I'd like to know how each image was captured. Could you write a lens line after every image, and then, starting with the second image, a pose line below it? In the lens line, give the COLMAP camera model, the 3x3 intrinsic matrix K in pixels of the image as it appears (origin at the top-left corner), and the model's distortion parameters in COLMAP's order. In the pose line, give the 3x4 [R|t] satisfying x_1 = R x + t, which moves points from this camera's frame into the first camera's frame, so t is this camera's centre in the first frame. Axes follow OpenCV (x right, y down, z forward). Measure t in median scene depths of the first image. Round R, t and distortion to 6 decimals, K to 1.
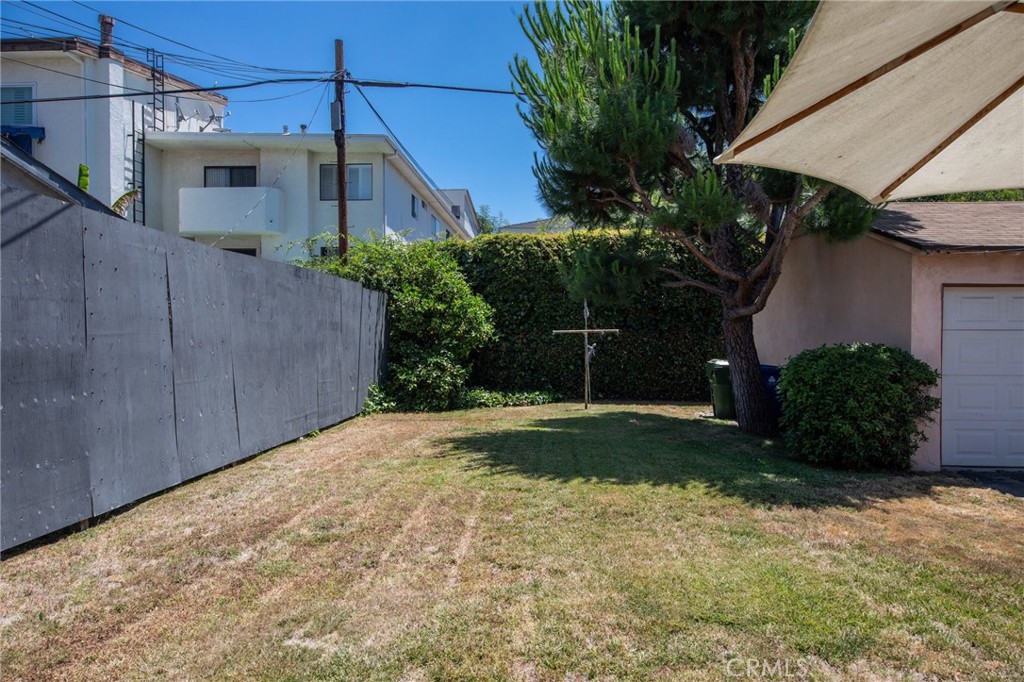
lens RADIAL K [[683.6, 0, 513.4], [0, 683.6, 343.6], [0, 0, 1]] dist [0.010043, 0.004648]
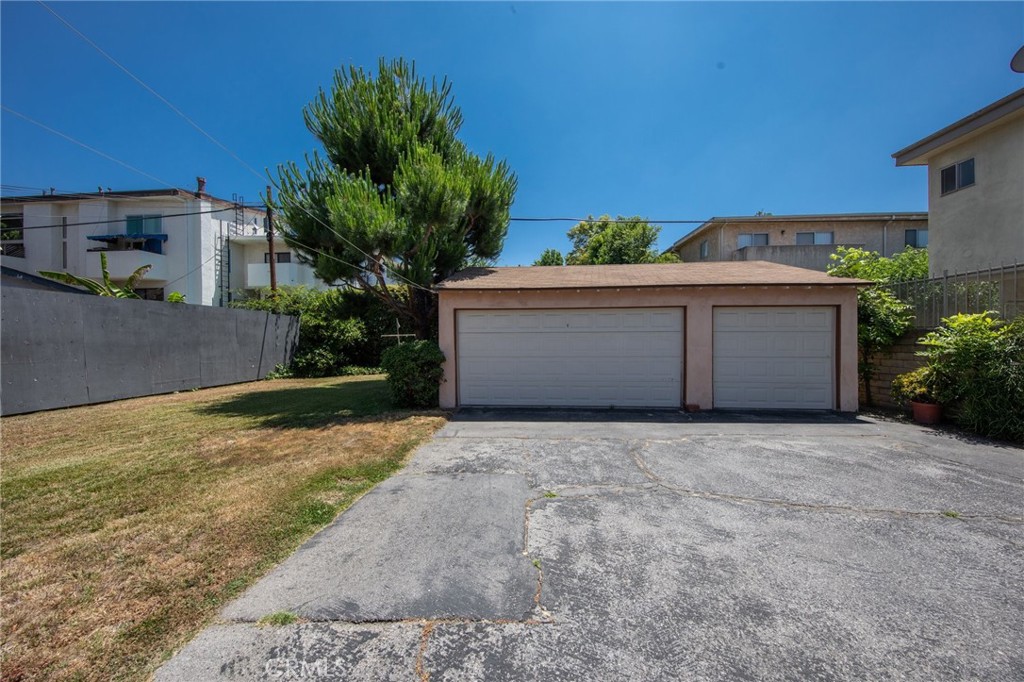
lens RADIAL K [[352.3, 0, 510.3], [0, 352.3, 338.5], [0, 0, 1]] dist [-0.001438, -0.000078]
pose [[0.999842, -0.008094, -0.015838, 0.433691], [0.007907, 0.999899, -0.011805, 0.004565], [0.015932, 0.011678, 0.999805, 0.018801]]
